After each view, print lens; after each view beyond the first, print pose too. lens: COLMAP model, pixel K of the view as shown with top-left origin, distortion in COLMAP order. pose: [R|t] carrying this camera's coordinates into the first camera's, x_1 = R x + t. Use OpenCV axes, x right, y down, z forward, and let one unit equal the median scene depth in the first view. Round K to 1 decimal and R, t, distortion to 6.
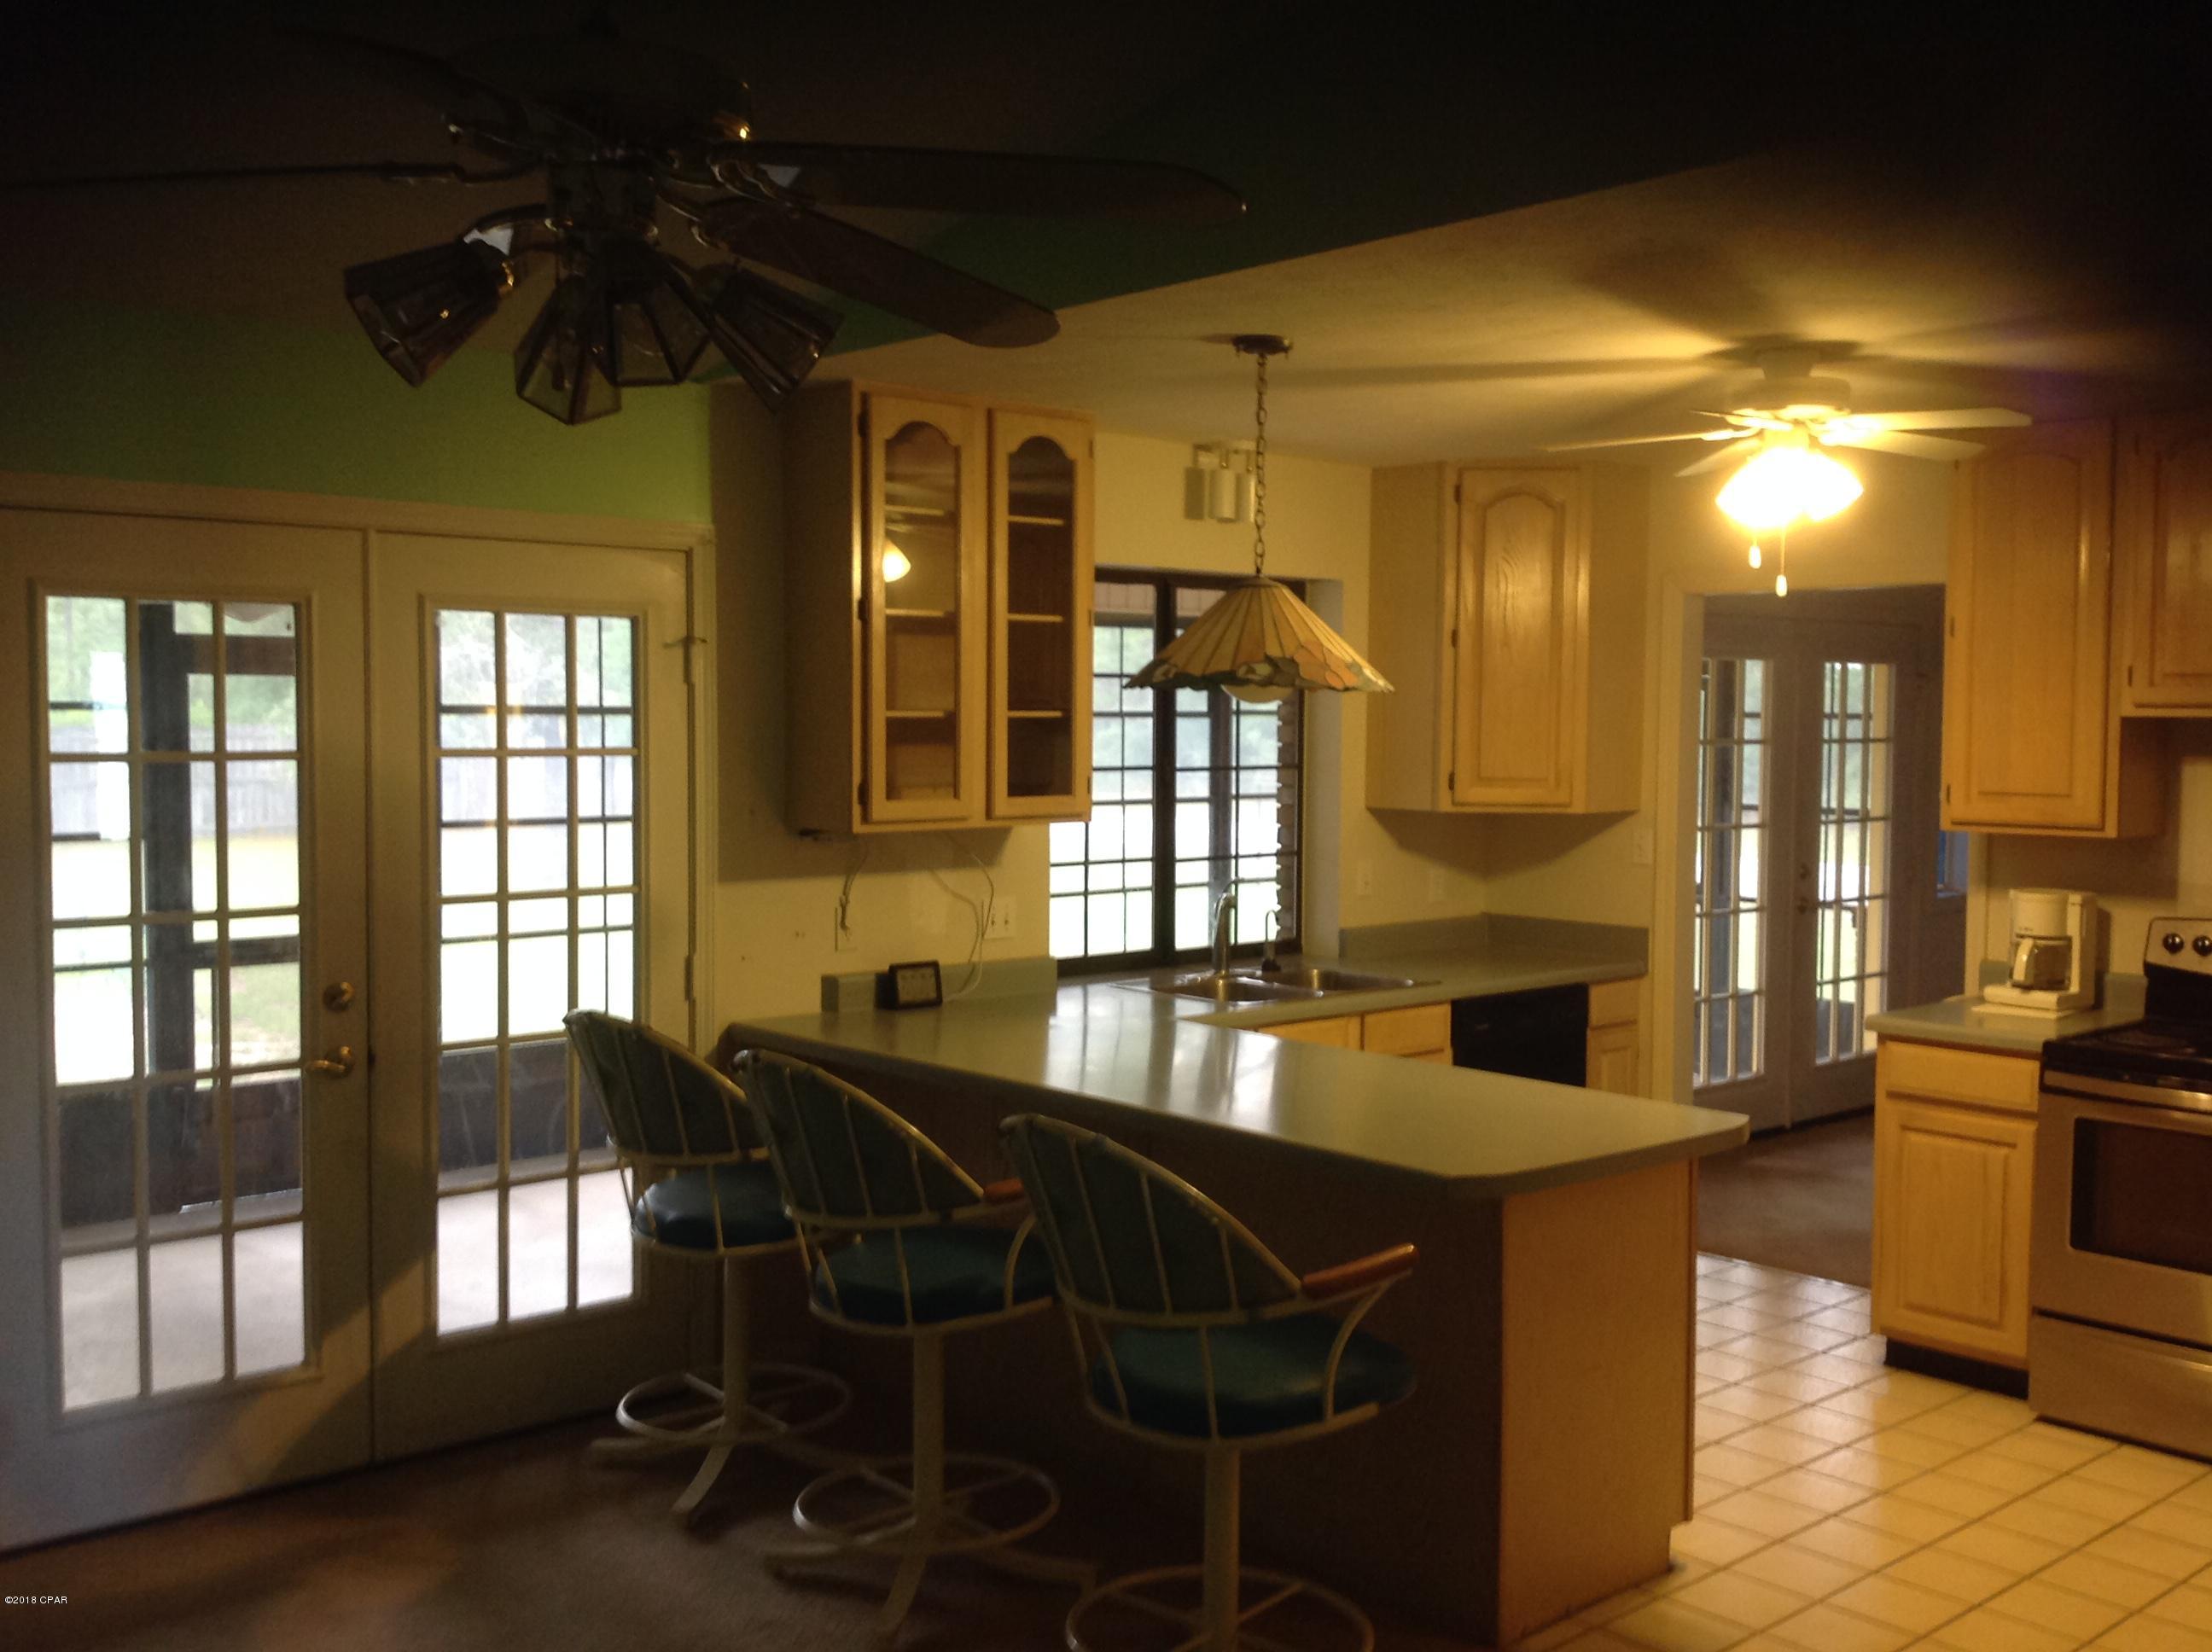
lens RADIAL K [[2160.6, 0, 1113.6], [0, 2160.6, 821.5], [0, 0, 1]] dist [0.085049, -0.272361]
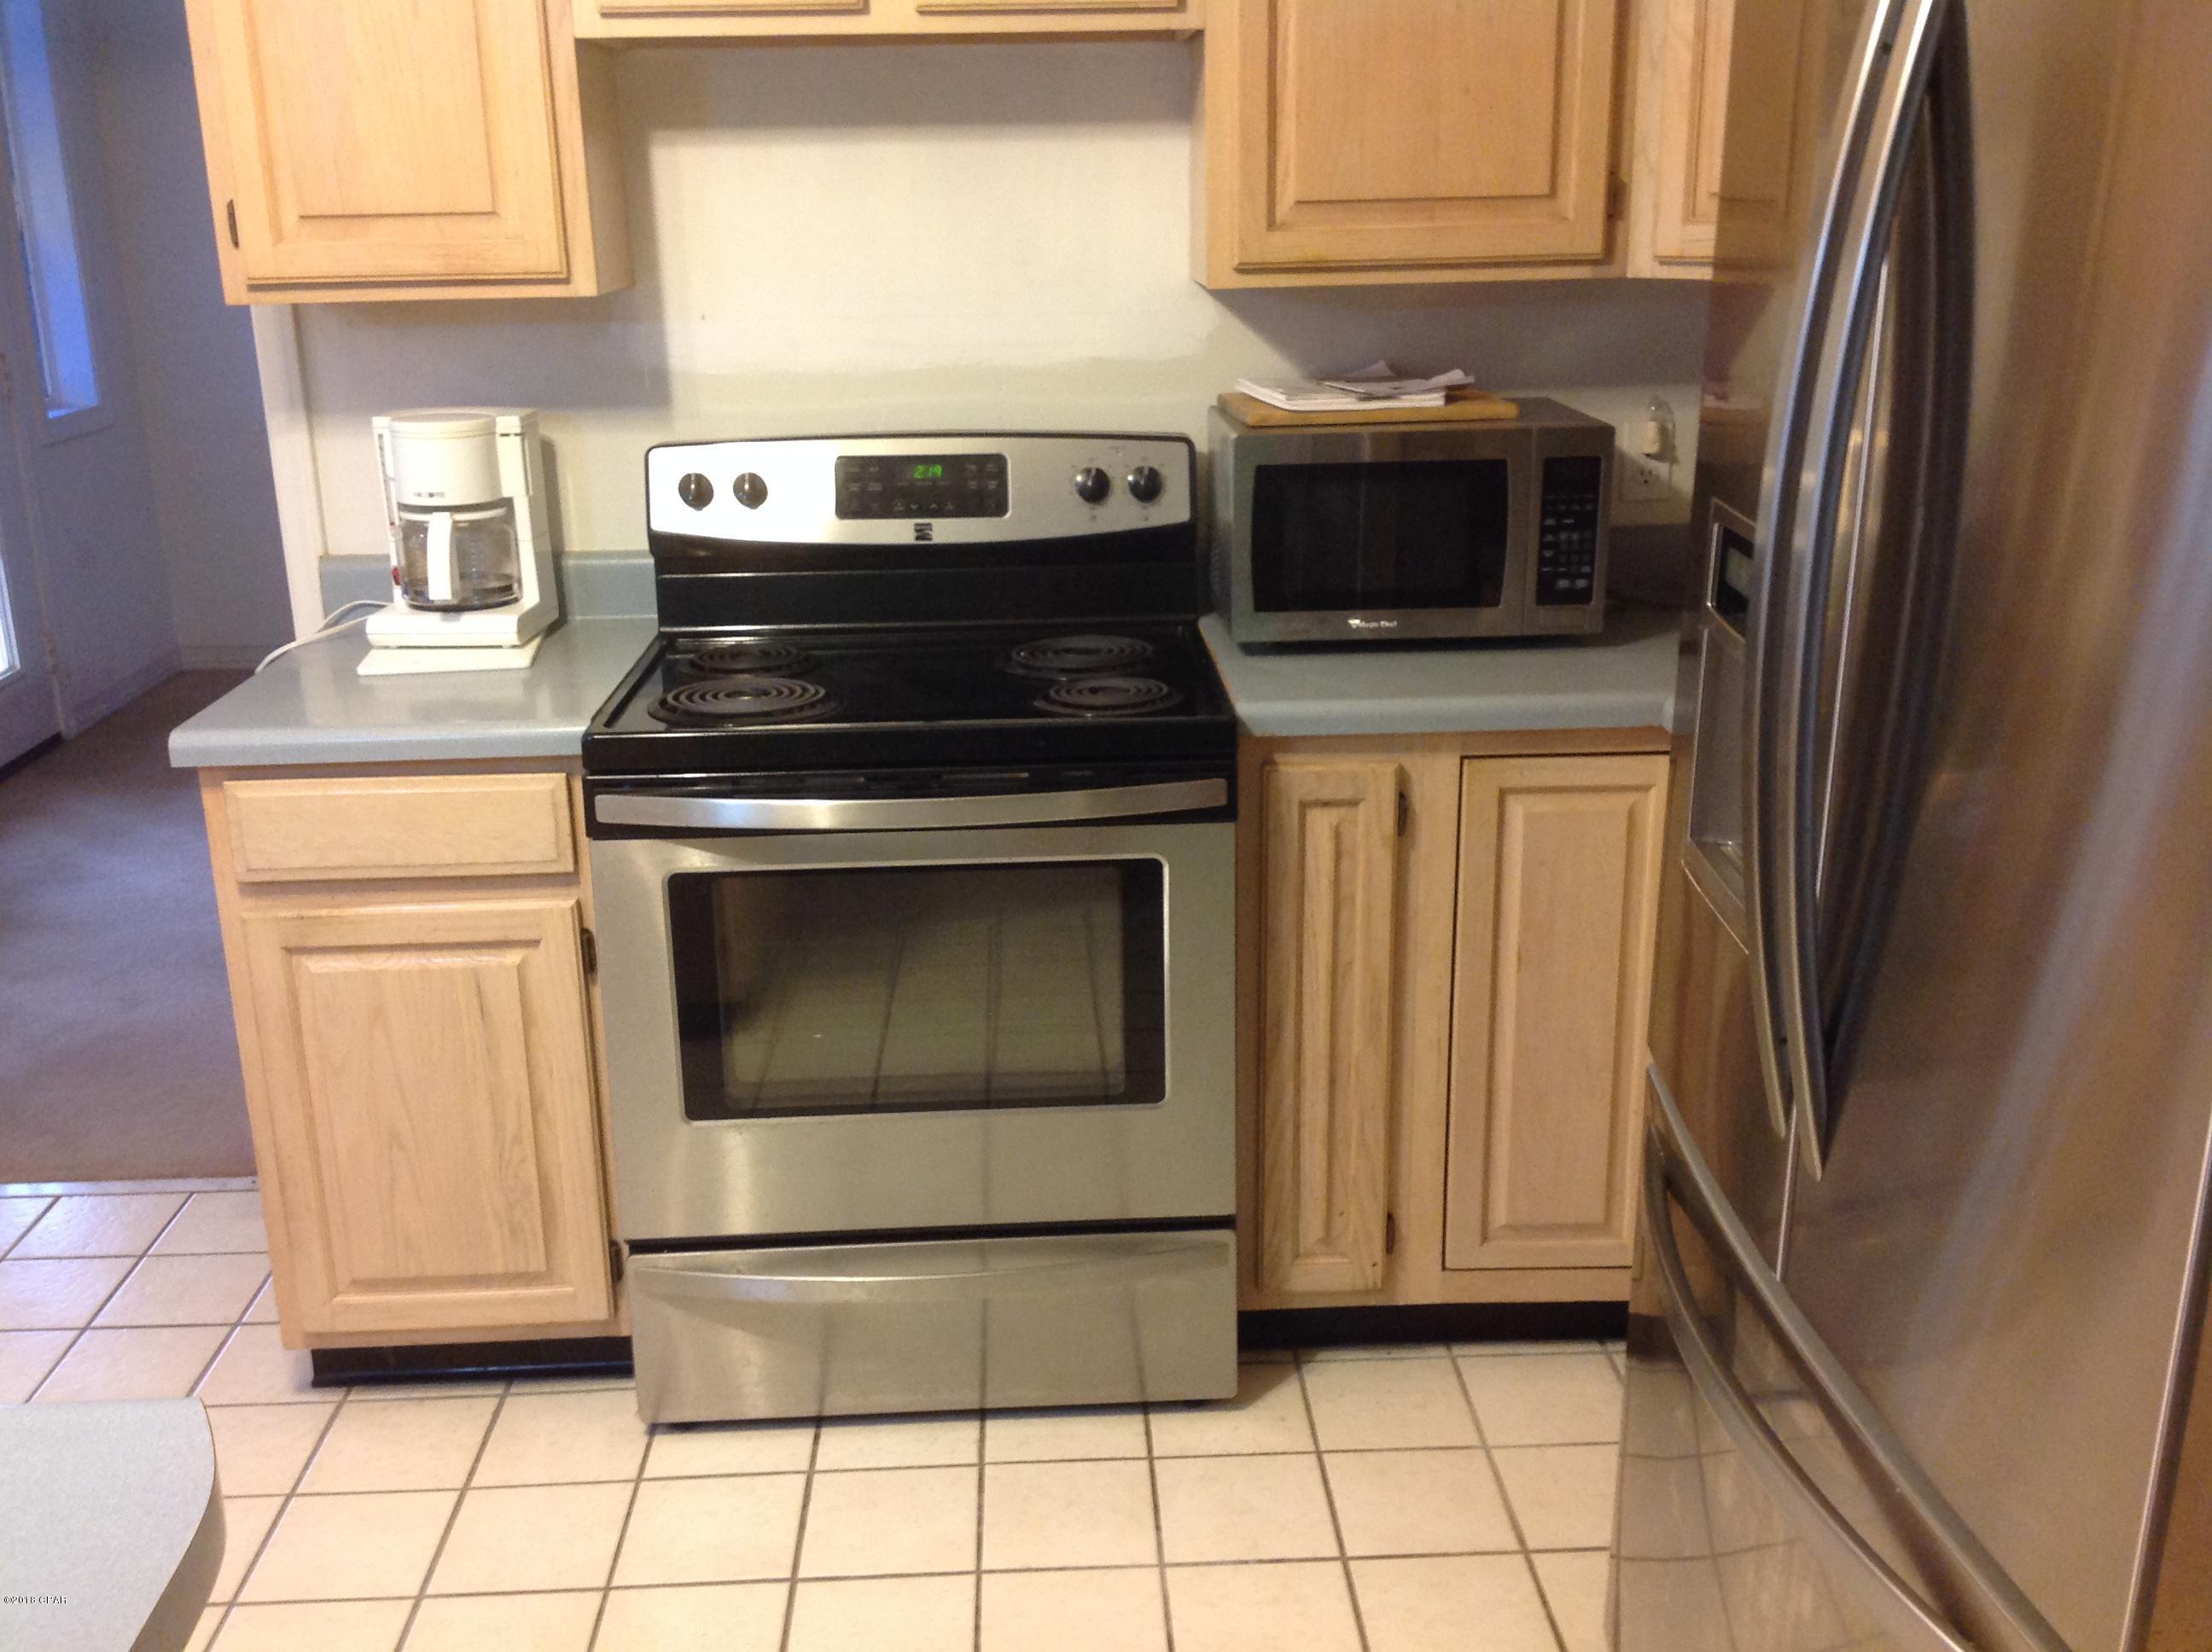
lens RADIAL K [[2160.6, 0, 1113.6], [0, 2160.6, 821.5], [0, 0, 1]] dist [0.085049, -0.272361]
pose [[0.631223, -0.240524, 0.737364, 0.132506], [0.059702, 0.962947, 0.262999, -0.000568], [-0.773300, -0.121989, 0.622194, 0.568478]]
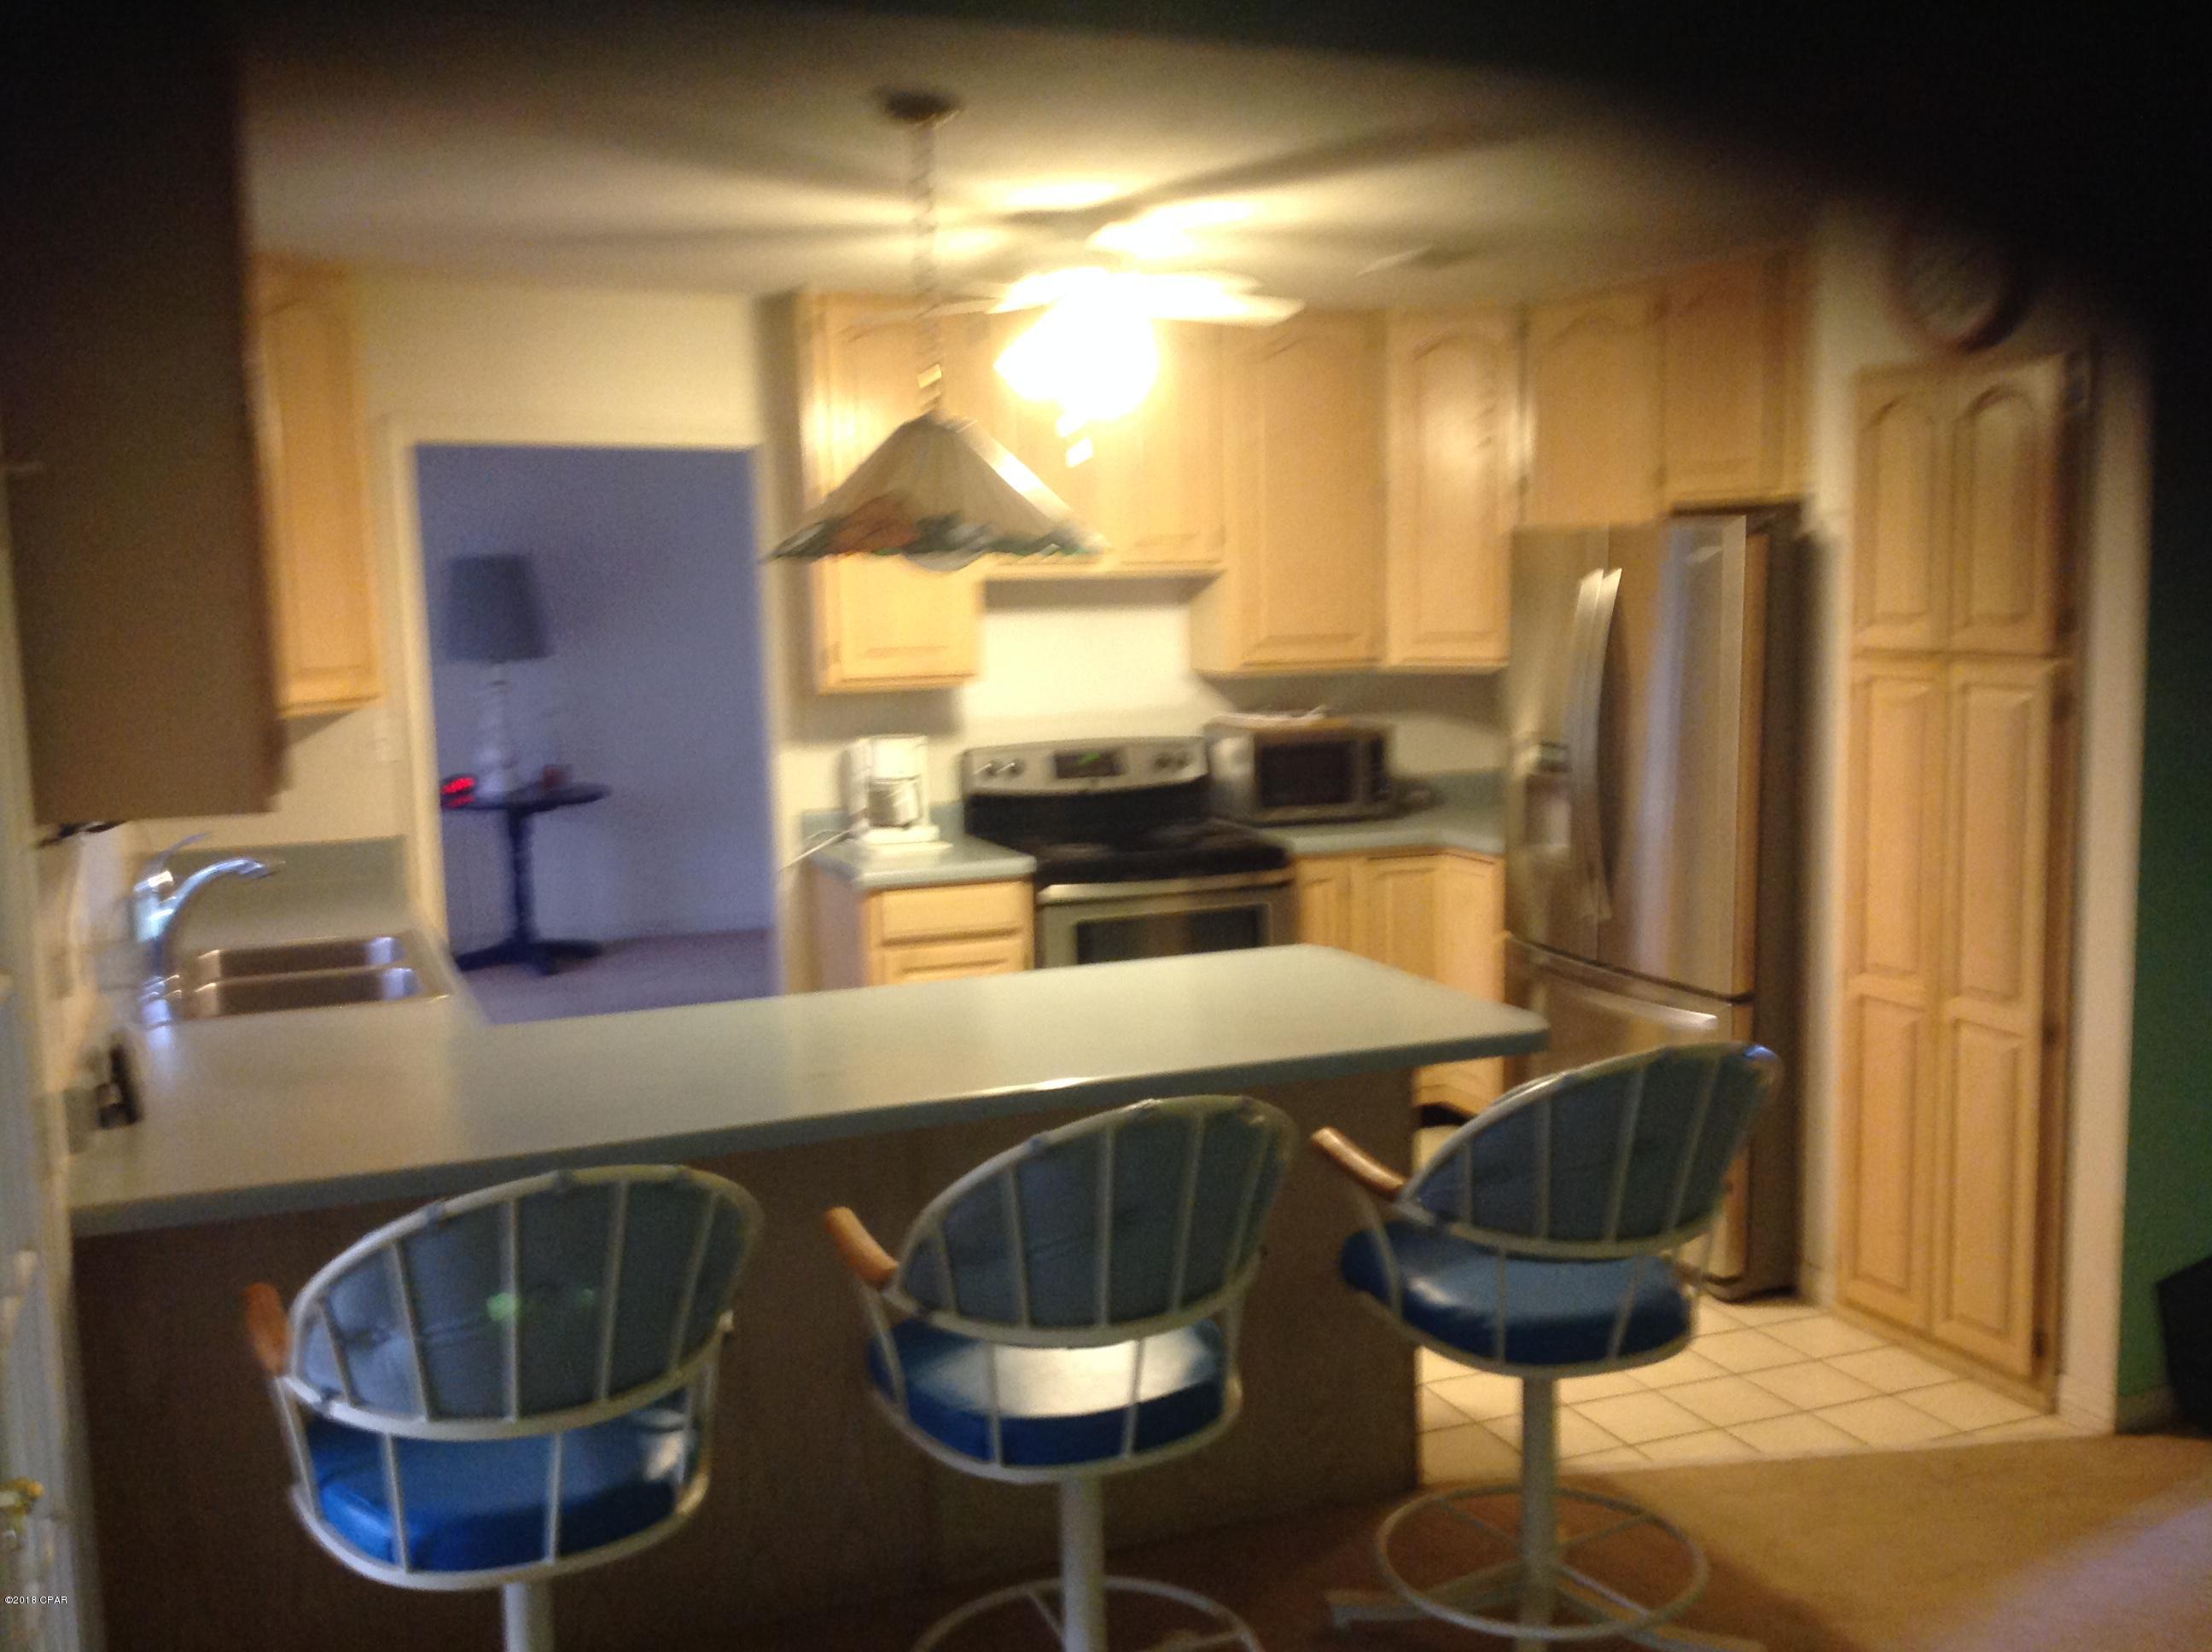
lens RADIAL K [[2160.6, 0, 1113.6], [0, 2160.6, 821.5], [0, 0, 1]] dist [0.085049, -0.272361]
pose [[0.319752, -0.131054, 0.938394, -0.578680], [0.066780, 0.991042, 0.115651, -0.045568], [-0.945145, 0.025686, 0.325639, 0.561575]]
